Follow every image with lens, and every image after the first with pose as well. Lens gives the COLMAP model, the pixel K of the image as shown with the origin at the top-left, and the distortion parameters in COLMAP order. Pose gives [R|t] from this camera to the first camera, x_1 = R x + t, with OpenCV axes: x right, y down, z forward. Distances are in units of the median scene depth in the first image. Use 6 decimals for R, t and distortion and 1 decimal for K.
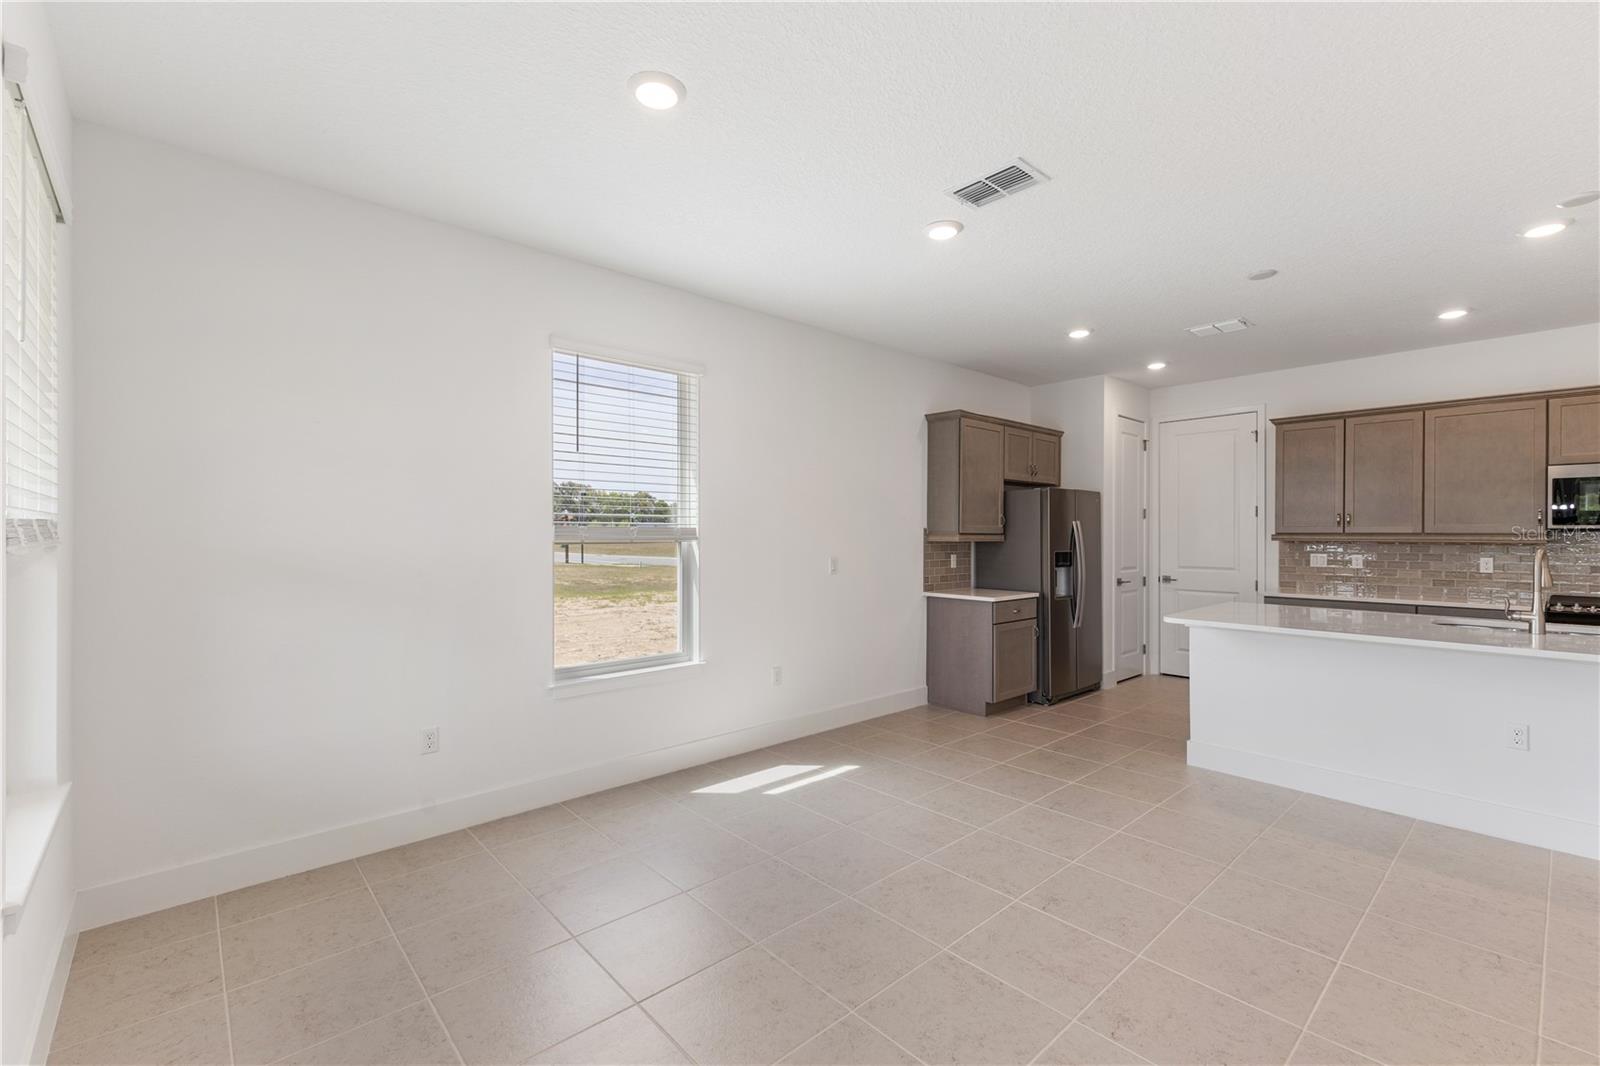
lens RADIAL K [[691.1, 0, 804.7], [0, 691.1, 534.4], [0, 0, 1]] dist [0.002730, 0.001320]
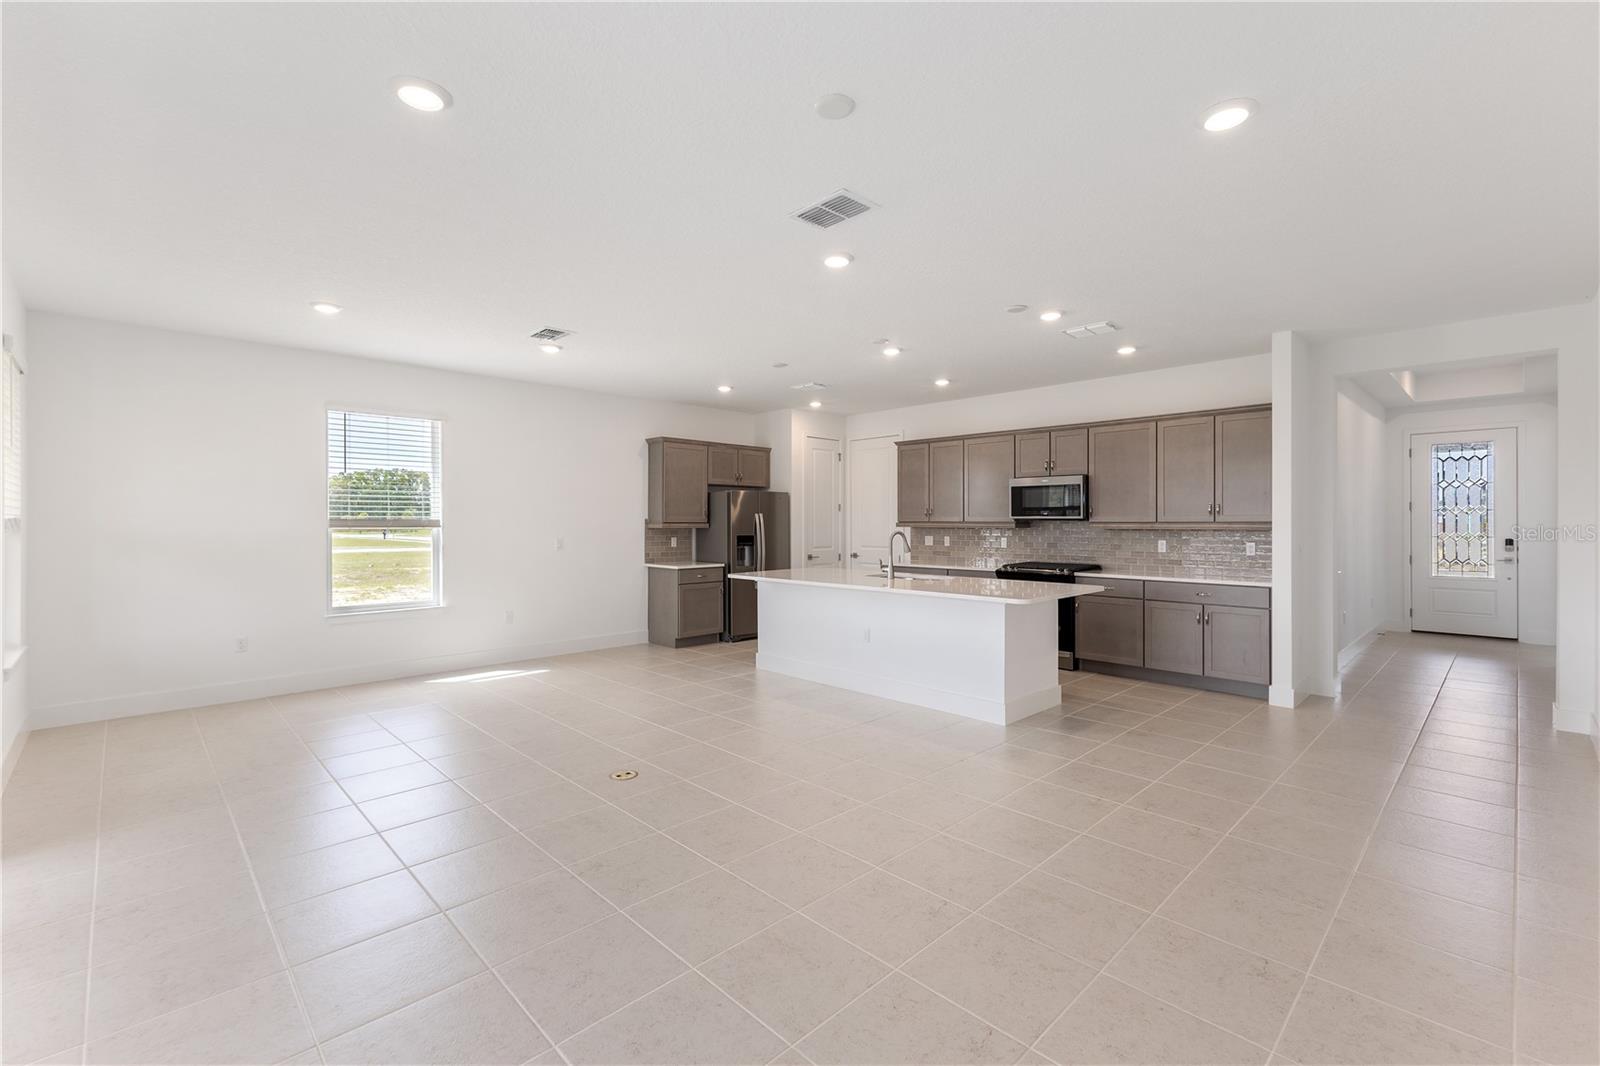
lens RADIAL K [[691.1, 0, 800.8], [0, 691.1, 521.7], [0, 0, 1]] dist [0.002730, 0.001320]
pose [[0.999229, -0.002081, 0.039207, 0.477907], [0.002118, 0.999997, -0.000908, -0.000832], [-0.039205, 0.000991, 0.999231, -0.474968]]
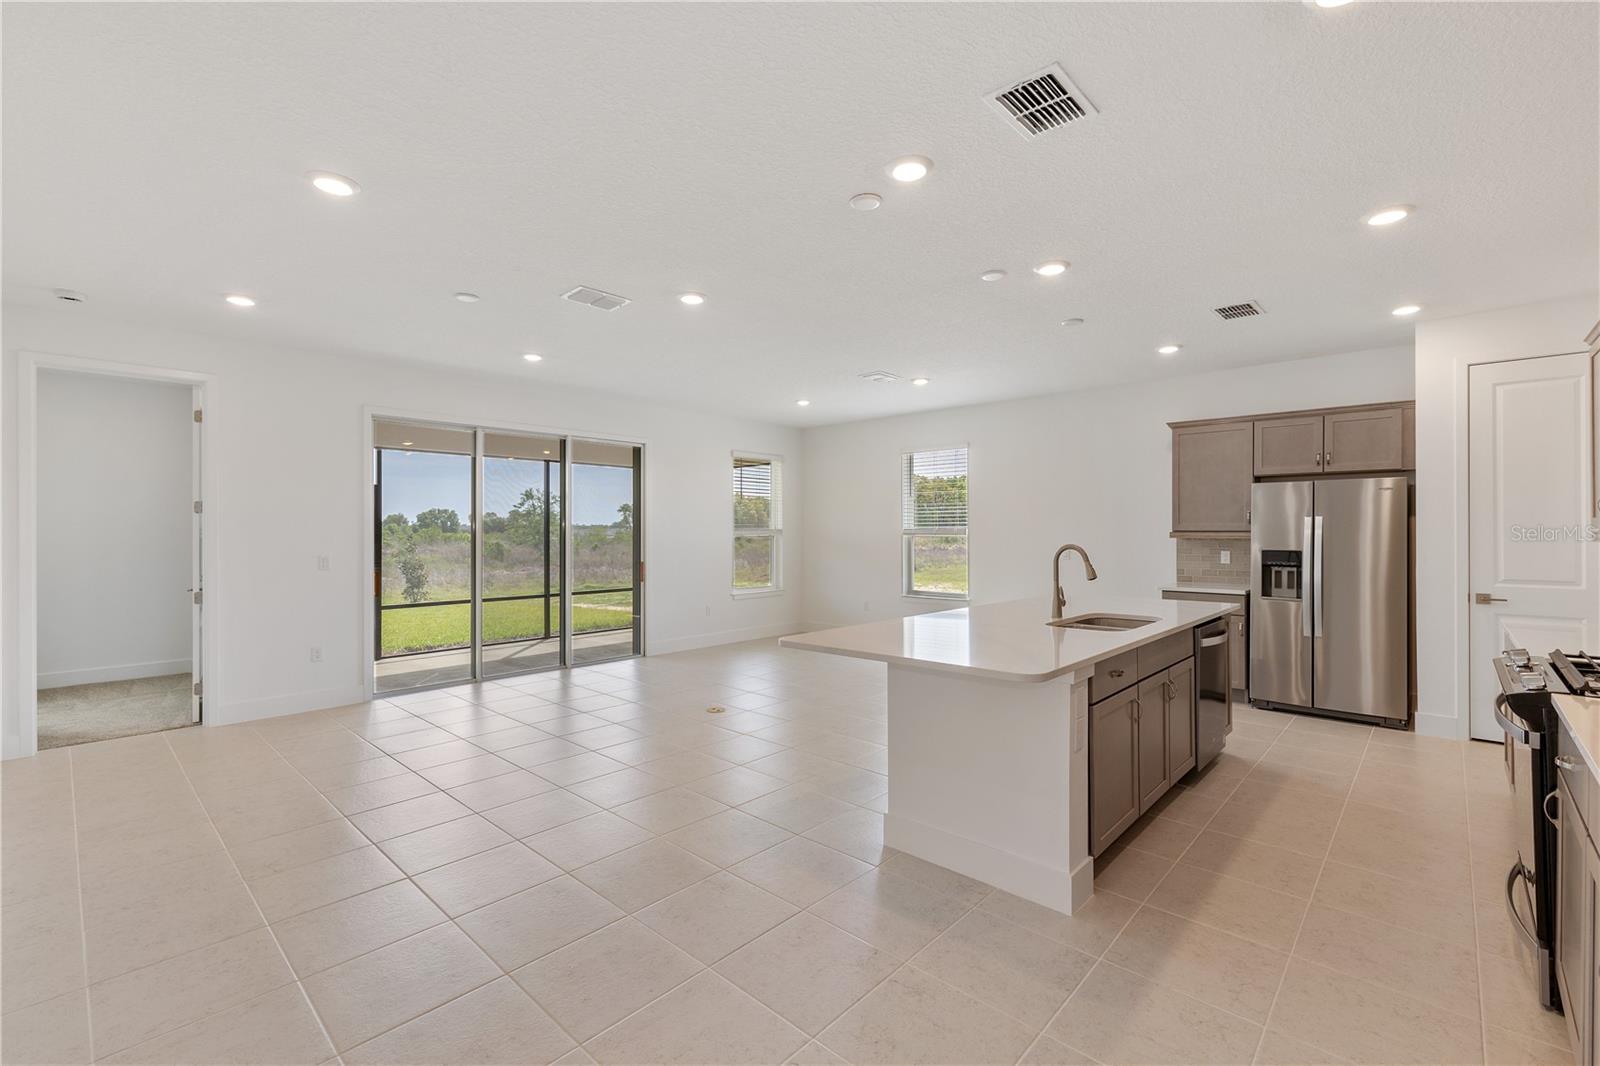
lens RADIAL K [[691.1, 0, 798.7], [0, 691.1, 531.4], [0, 0, 1]] dist [0.002730, 0.001320]
pose [[0.086950, -0.000271, -0.996213, 1.375049], [0.001089, 0.999999, -0.000177, -0.000877], [0.996212, -0.001070, 0.086950, 0.301905]]
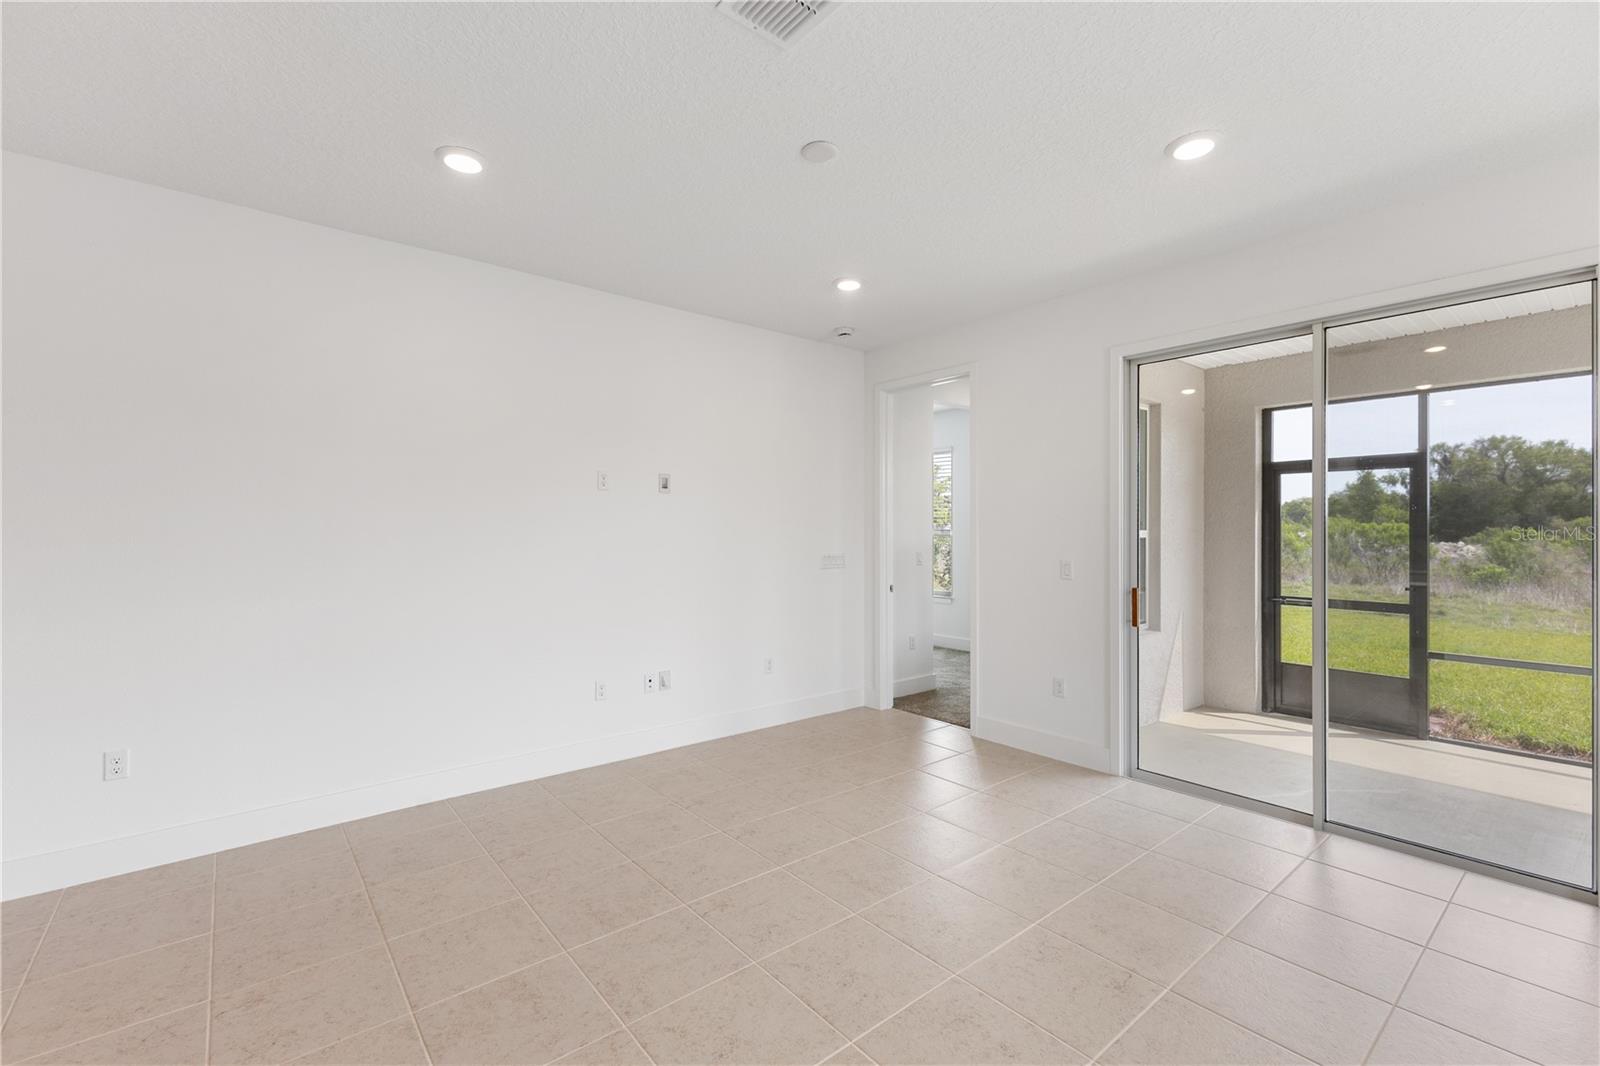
lens RADIAL K [[691.1, 0, 801.4], [0, 691.1, 528.2], [0, 0, 1]] dist [0.002730, 0.001320]
pose [[-0.999079, -0.000491, 0.042896, 0.513117], [-0.000544, 0.999999, -0.001236, -0.001590], [-0.042895, -0.001258, -0.999079, 0.488422]]
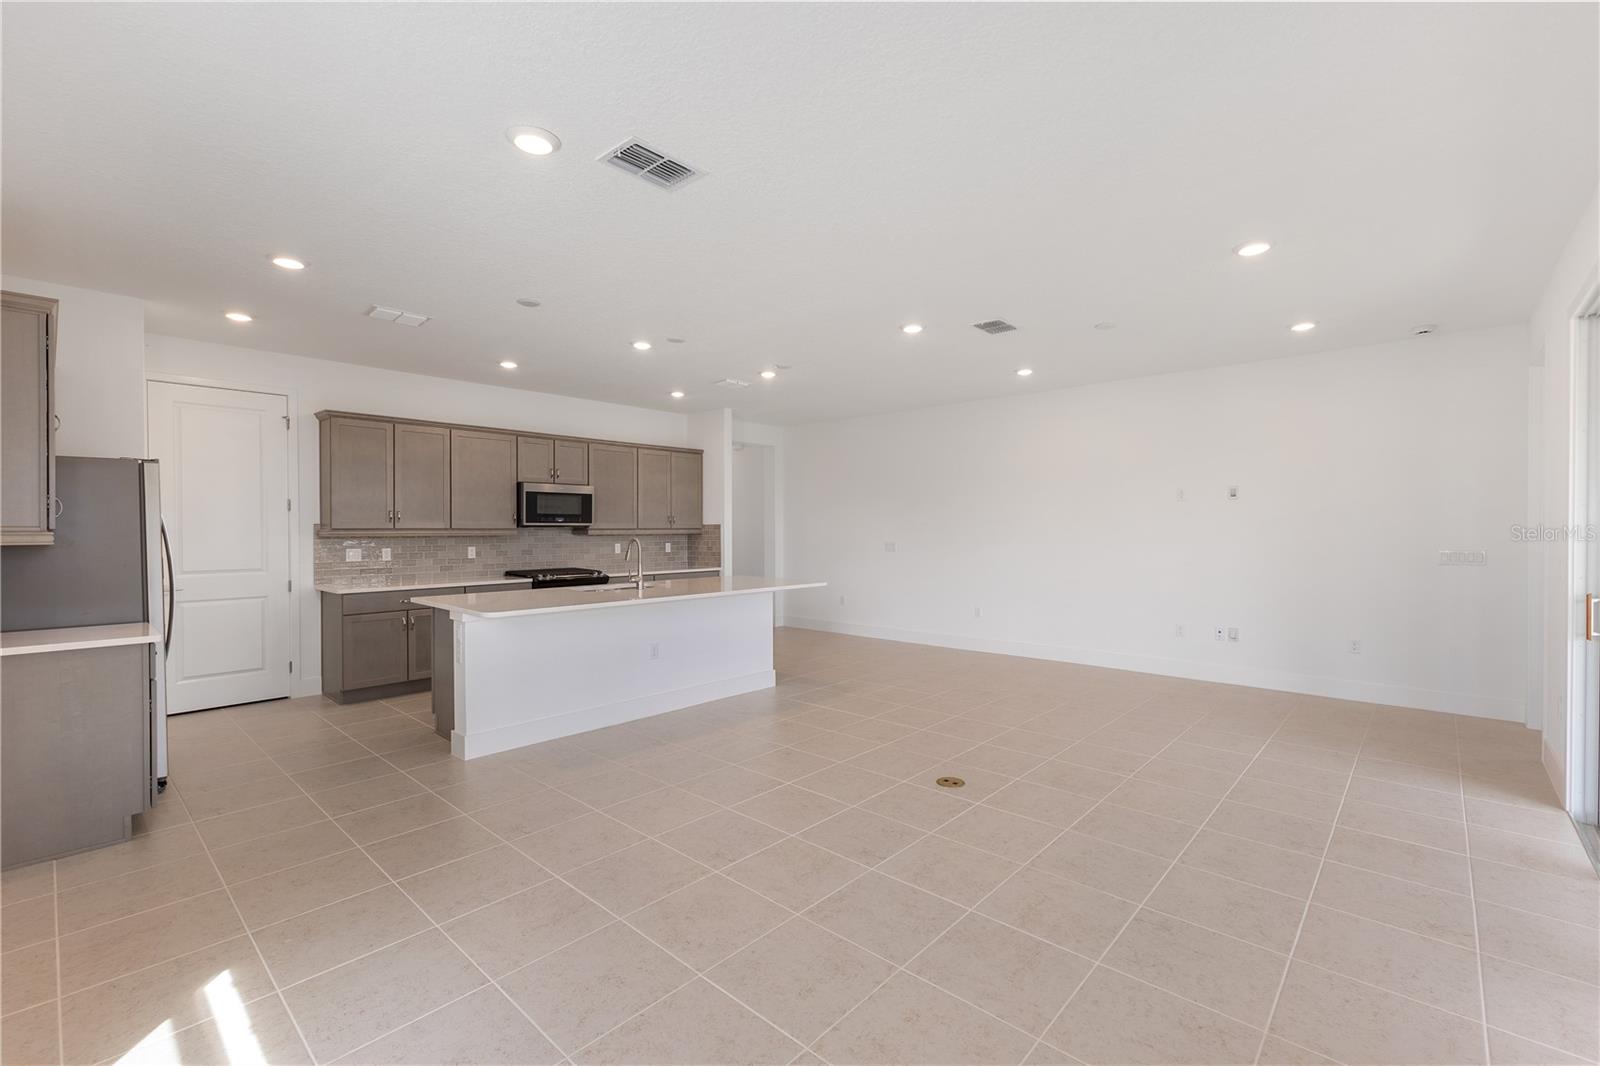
lens RADIAL K [[691.1, 0, 803.0], [0, 691.1, 534.3], [0, 0, 1]] dist [0.002730, 0.001320]
pose [[-0.098089, -0.009313, 0.995134, -0.391537], [0.003346, 0.999947, 0.009687, -0.001218], [-0.995172, 0.004280, -0.098053, 0.494955]]
